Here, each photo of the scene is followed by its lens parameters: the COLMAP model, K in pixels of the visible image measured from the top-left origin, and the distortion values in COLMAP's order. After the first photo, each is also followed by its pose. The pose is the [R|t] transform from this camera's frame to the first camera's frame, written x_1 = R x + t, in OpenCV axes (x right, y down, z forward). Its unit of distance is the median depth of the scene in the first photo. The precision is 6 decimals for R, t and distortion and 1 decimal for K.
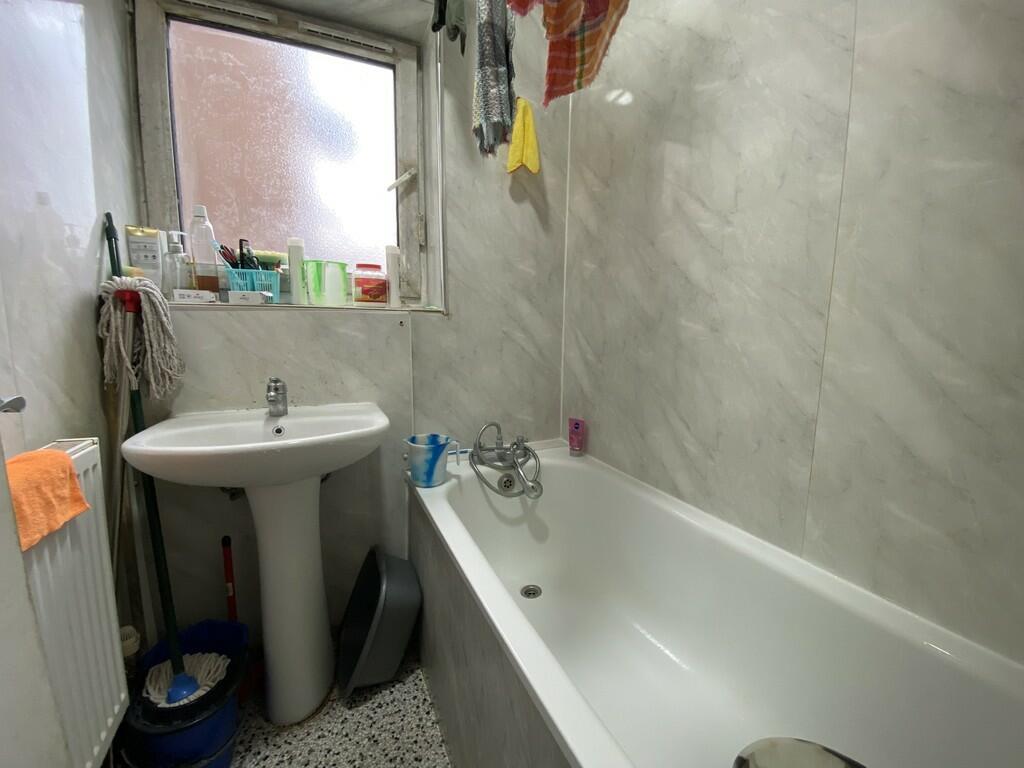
lens RADIAL K [[412.2, 0, 512.0], [0, 412.2, 384.0], [0, 0, 1]] dist [0.030648, -0.026252]
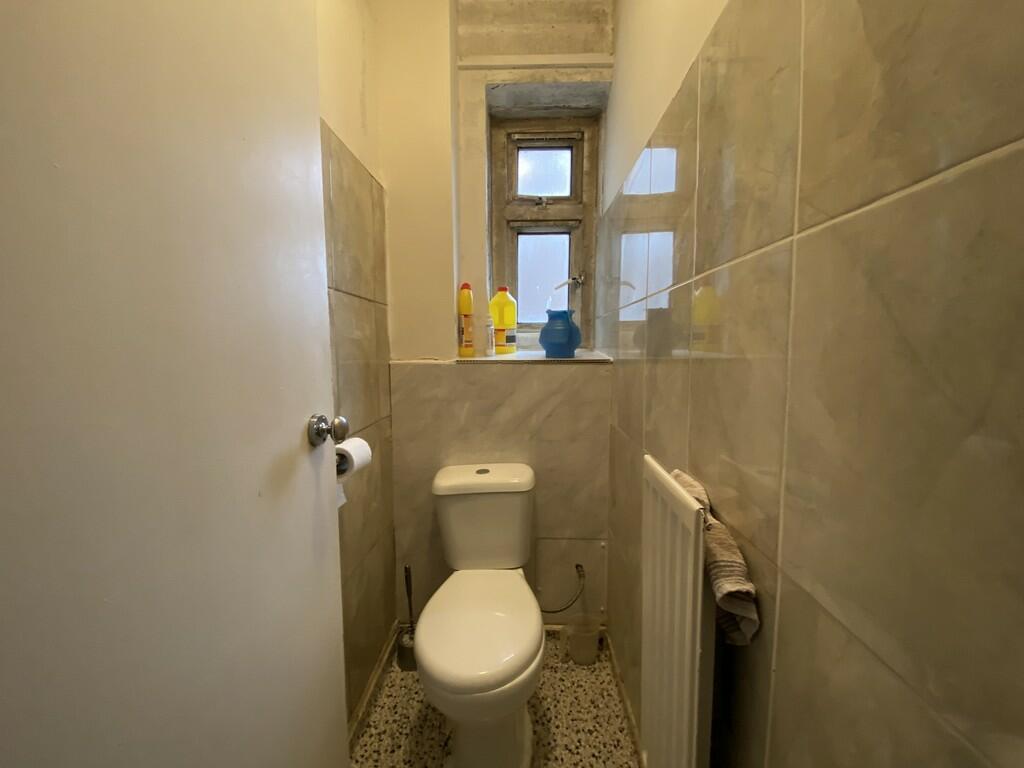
lens RADIAL K [[412.2, 0, 512.0], [0, 412.2, 384.0], [0, 0, 1]] dist [0.030648, -0.026252]
pose [[-0.897856, -0.043562, 0.438129, -0.577928], [0.057306, 0.975067, 0.214384, -0.322532], [-0.436544, 0.217593, -0.872973, 1.863470]]
